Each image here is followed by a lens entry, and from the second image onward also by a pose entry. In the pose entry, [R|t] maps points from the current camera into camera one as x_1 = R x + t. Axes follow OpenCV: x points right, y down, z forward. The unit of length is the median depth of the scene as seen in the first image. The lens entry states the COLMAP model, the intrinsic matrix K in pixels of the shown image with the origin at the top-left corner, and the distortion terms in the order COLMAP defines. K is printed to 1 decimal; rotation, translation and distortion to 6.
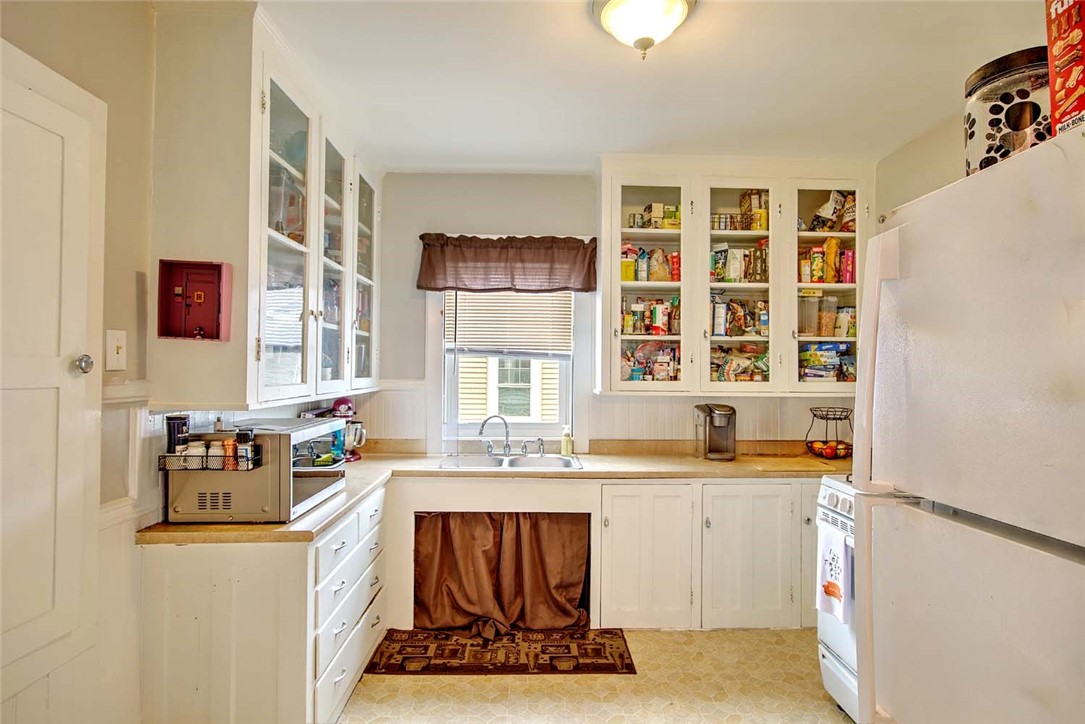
lens RADIAL K [[549.5, 0, 549.9], [0, 549.5, 360.4], [0, 0, 1]] dist [0.004503, -0.002884]
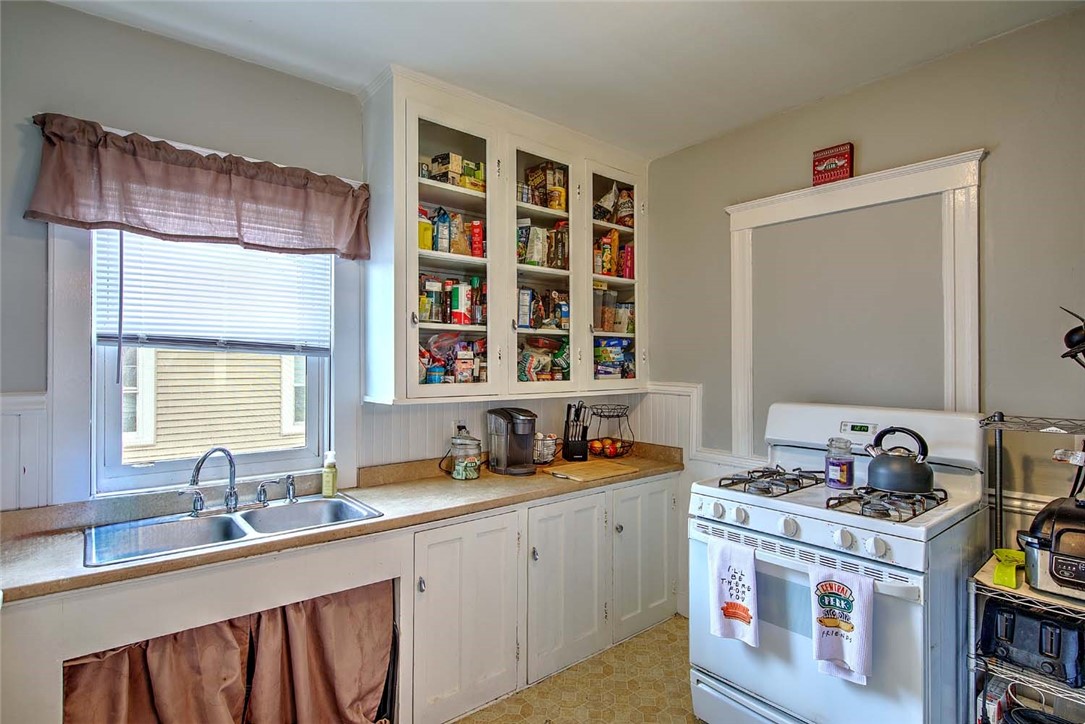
lens RADIAL K [[549.5, 0, 544.9], [0, 549.5, 361.0], [0, 0, 1]] dist [0.004503, -0.002884]
pose [[0.793621, -0.004178, 0.608398, -0.181589], [-0.001021, 0.999966, 0.008198, 0.000035], [-0.608411, -0.007127, 0.793590, 0.309369]]
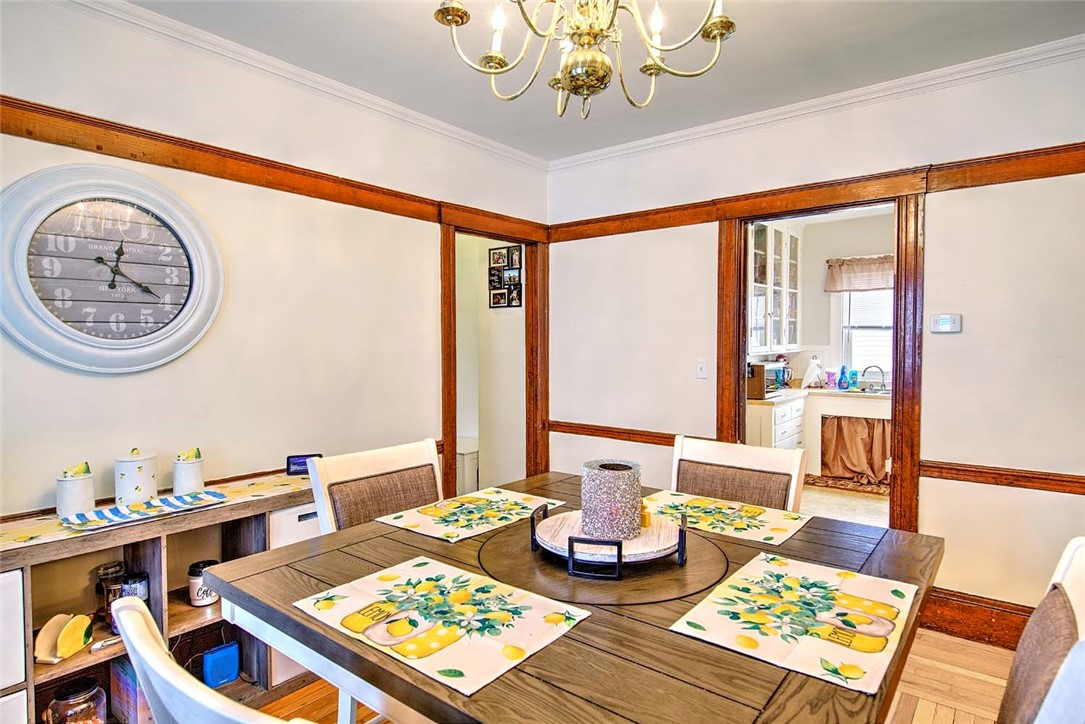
lens RADIAL K [[614.2, 0, 545.0], [0, 614.2, 365.0], [0, 0, 1]] dist [0.000361, 0.000323]
pose [[0.765767, 0.010291, -0.643036, 0.341016], [0.022621, 0.998822, 0.042923, -0.004971], [0.642720, -0.047416, 0.764632, -1.084047]]
